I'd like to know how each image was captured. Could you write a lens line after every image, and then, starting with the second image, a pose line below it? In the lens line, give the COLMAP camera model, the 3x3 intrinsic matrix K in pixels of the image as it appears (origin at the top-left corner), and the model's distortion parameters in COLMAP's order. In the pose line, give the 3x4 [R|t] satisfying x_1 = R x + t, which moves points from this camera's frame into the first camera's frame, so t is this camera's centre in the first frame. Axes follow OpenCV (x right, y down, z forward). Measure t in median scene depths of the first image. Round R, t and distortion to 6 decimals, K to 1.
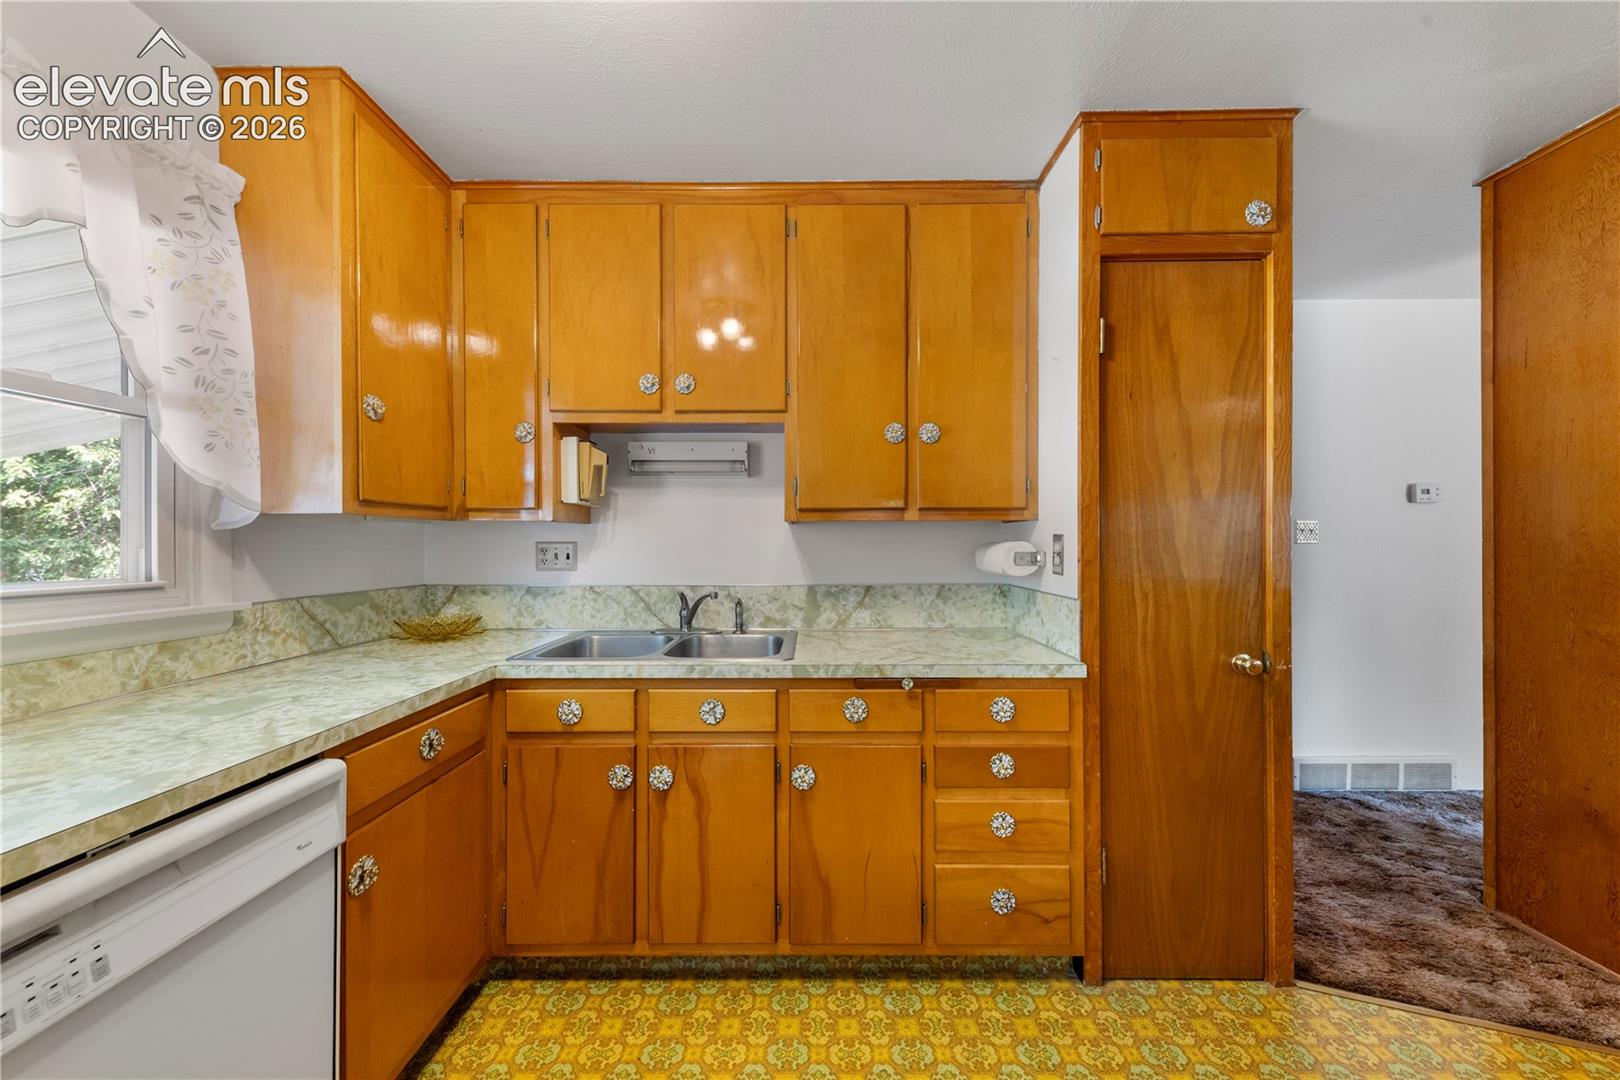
lens RADIAL K [[564.8, 0, 810.7], [0, 564.8, 537.4], [0, 0, 1]] dist [0.011187, -0.000120]
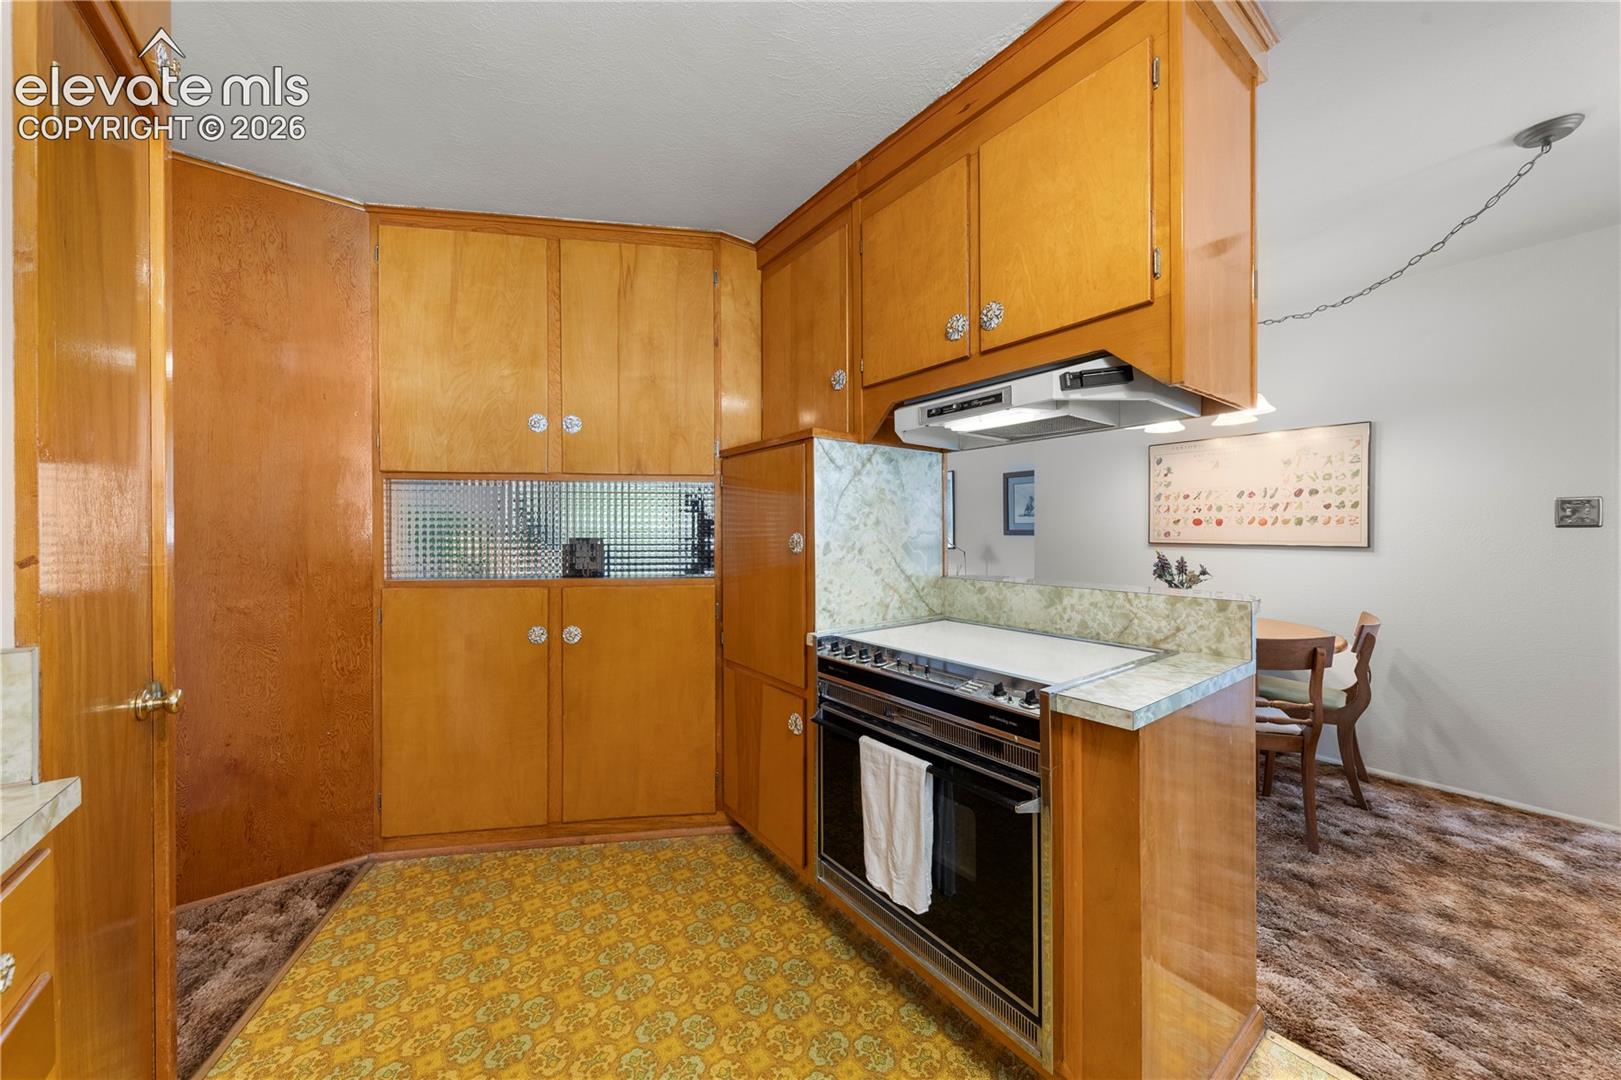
lens RADIAL K [[565.2, 0, 811.2], [0, 565.2, 537.4], [0, 0, 1]] dist [0.011187, -0.000120]
pose [[-0.598832, -0.003162, 0.800869, -0.271427], [-0.005426, 0.999985, -0.000110, 0.017067], [-0.800857, -0.004411, -0.598840, 0.788694]]
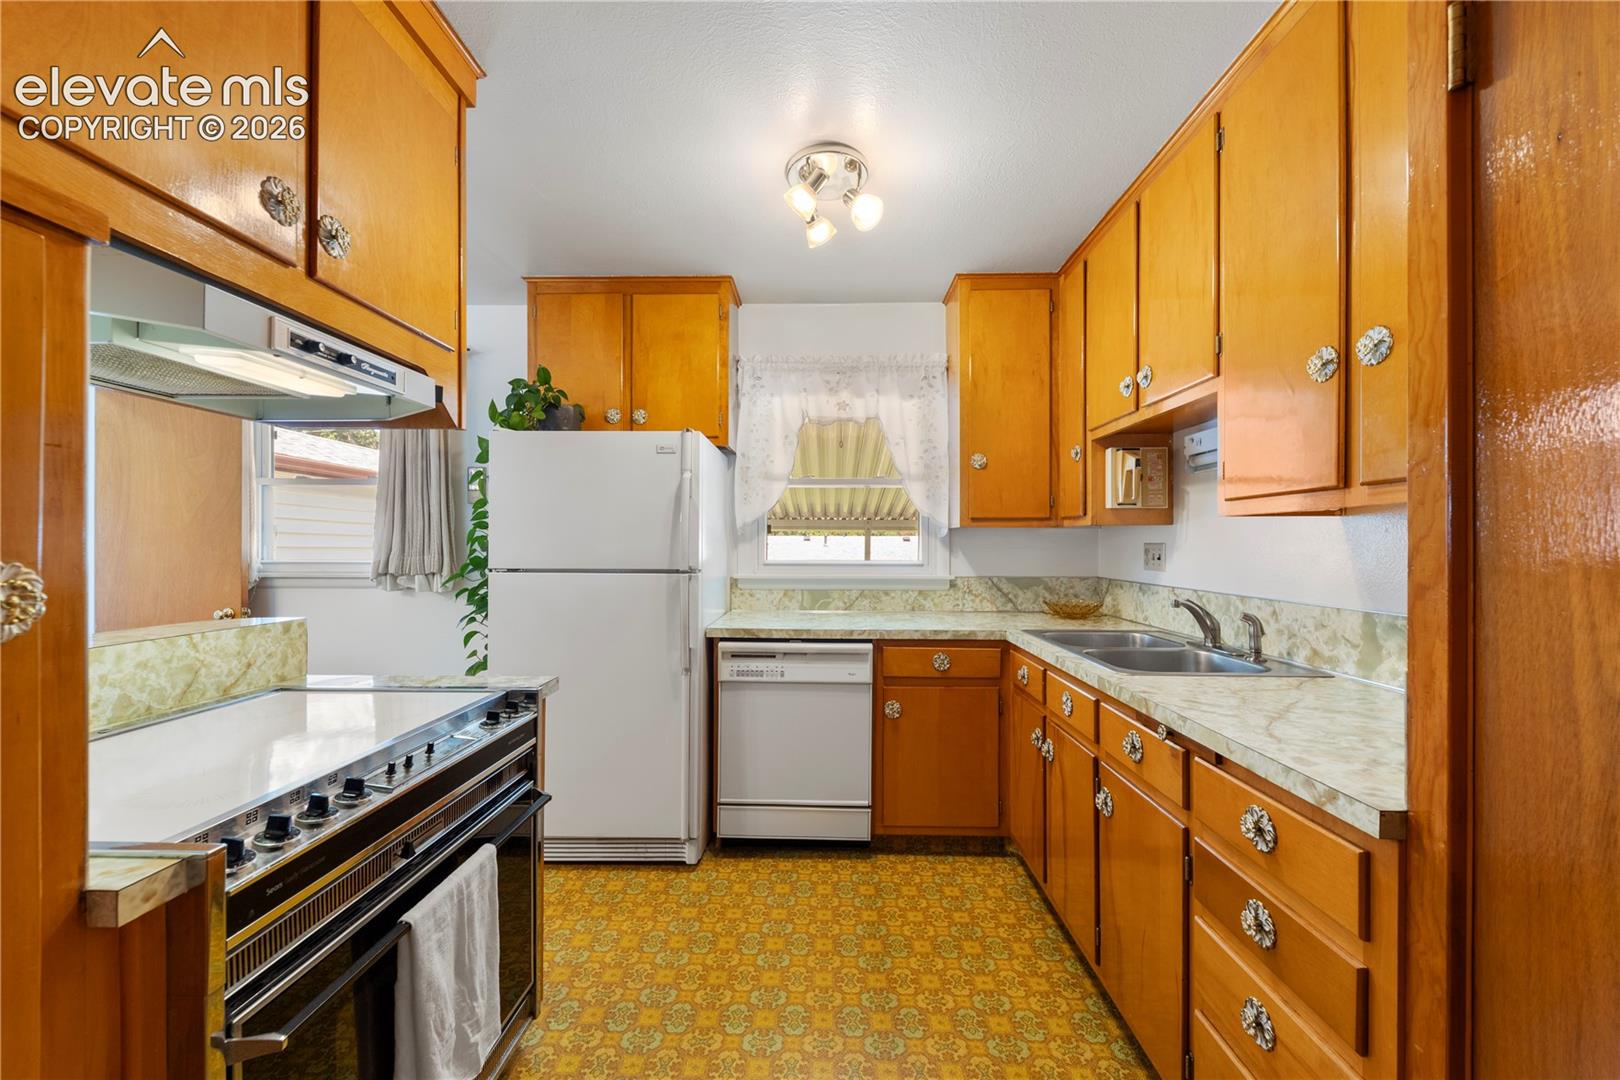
lens RADIAL K [[629.3, 0, 813.5], [0, 629.3, 535.3], [0, 0, 1]] dist [0.018981, -0.009006]
pose [[-0.031626, -0.013441, -0.999409, 1.003687], [0.010659, 0.999848, -0.013784, 0.004136], [0.999443, -0.011089, -0.031478, 0.555063]]
